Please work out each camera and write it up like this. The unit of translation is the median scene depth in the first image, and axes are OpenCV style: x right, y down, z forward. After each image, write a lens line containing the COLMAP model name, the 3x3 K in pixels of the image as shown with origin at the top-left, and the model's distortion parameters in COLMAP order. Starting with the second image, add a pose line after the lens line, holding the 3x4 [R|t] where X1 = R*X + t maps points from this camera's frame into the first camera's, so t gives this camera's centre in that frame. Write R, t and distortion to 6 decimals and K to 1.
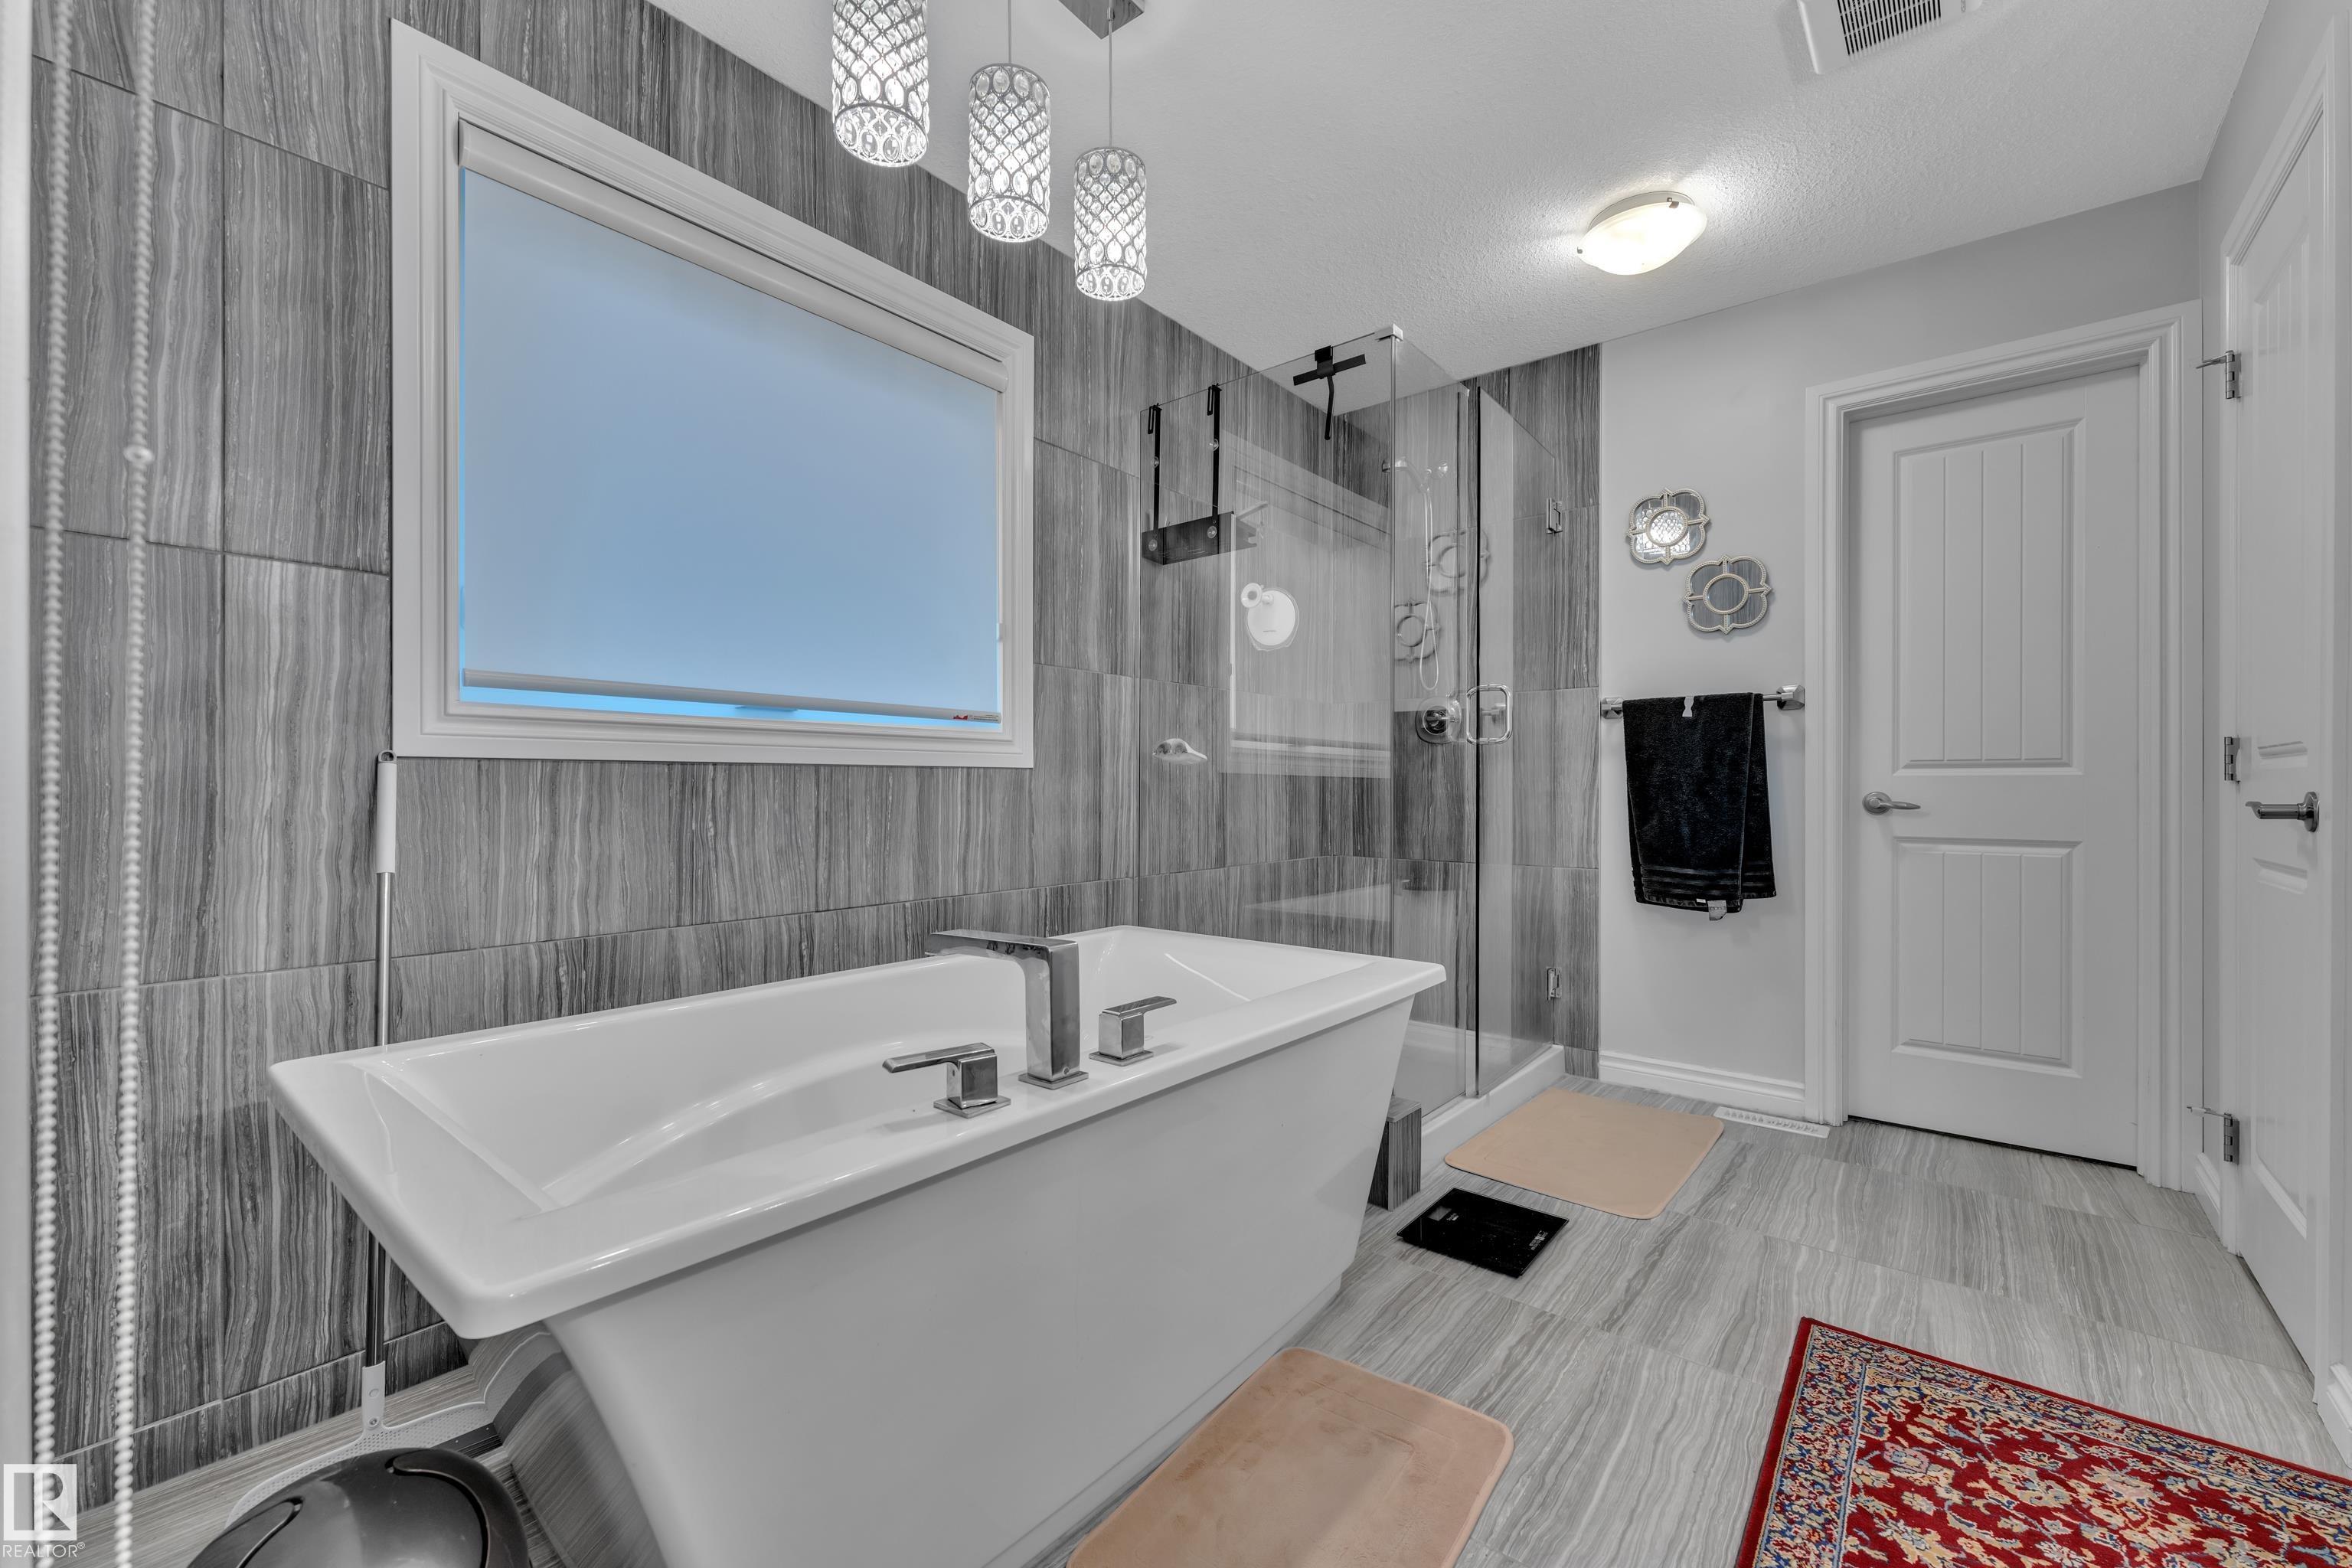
lens RADIAL K [[950.7, 0, 1168.0], [0, 950.7, 785.5], [0, 0, 1]] dist [0.000126, -0.000486]
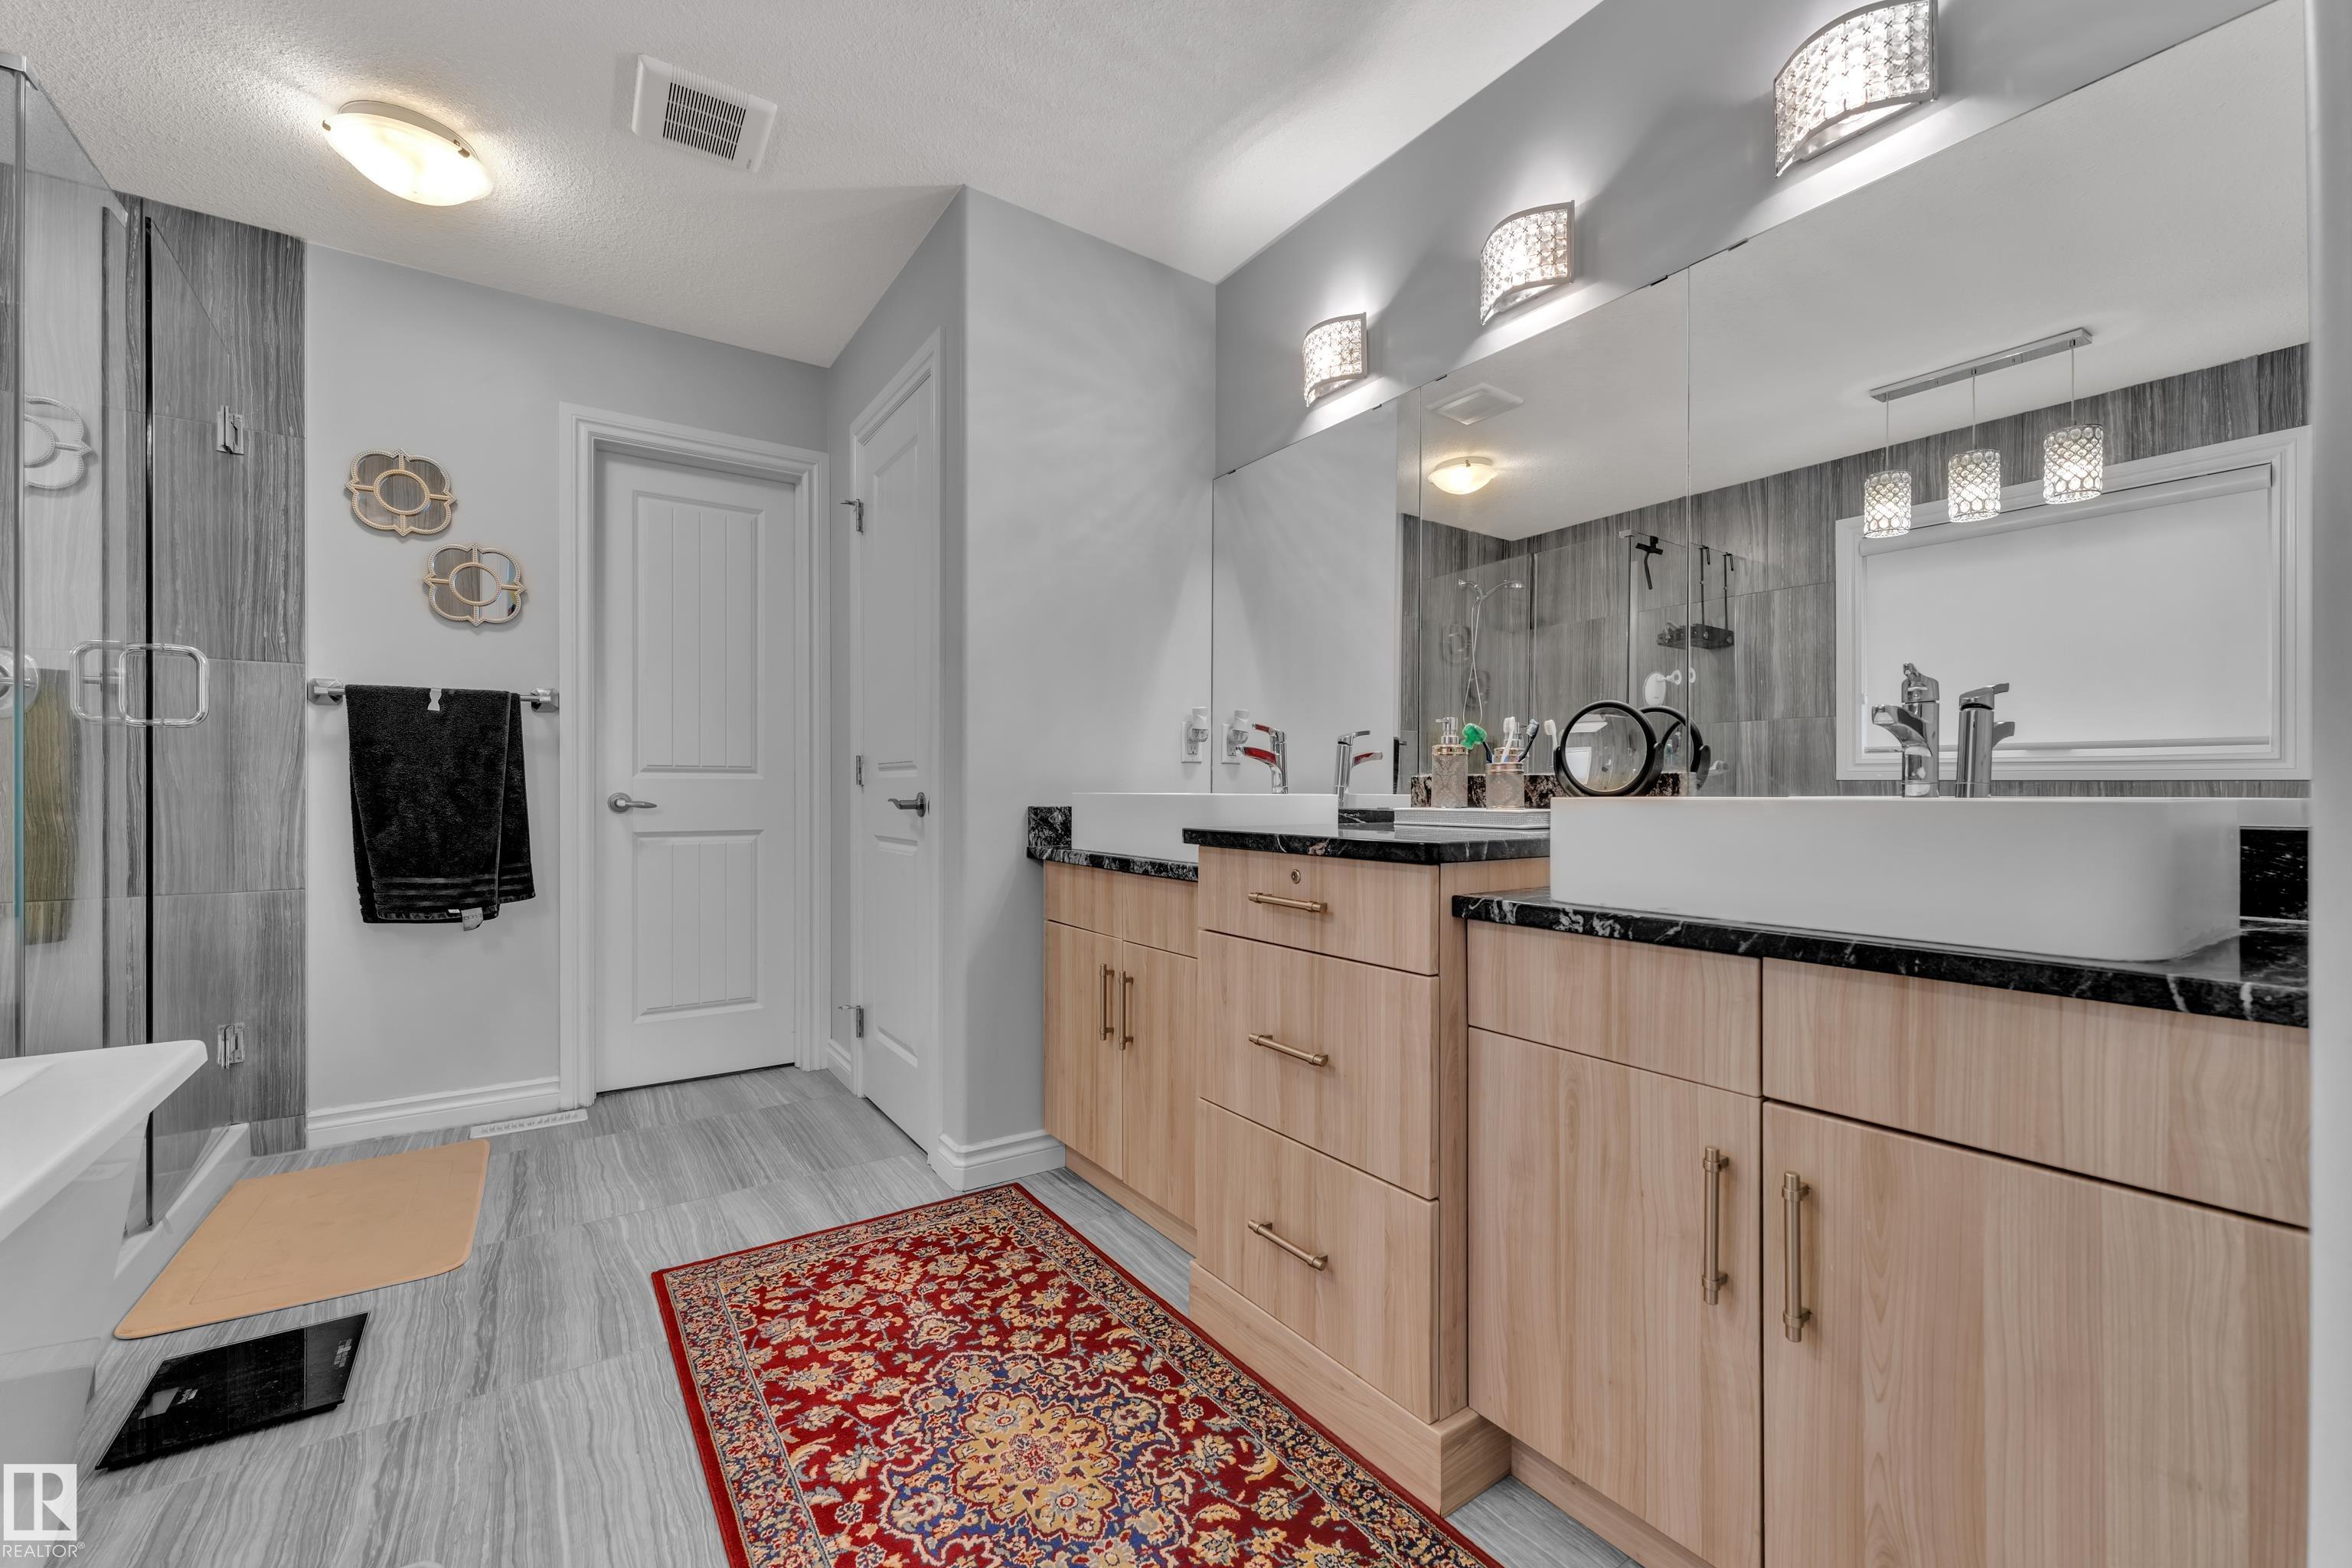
lens RADIAL K [[950.7, 0, 1168.0], [0, 950.7, 785.5], [0, 0, 1]] dist [0.000126, -0.000486]
pose [[0.274459, 0.003553, 0.961592, -0.198077], [-0.003976, 0.999989, -0.002560, -0.001847], [-0.961590, -0.003120, 0.274471, 0.114286]]
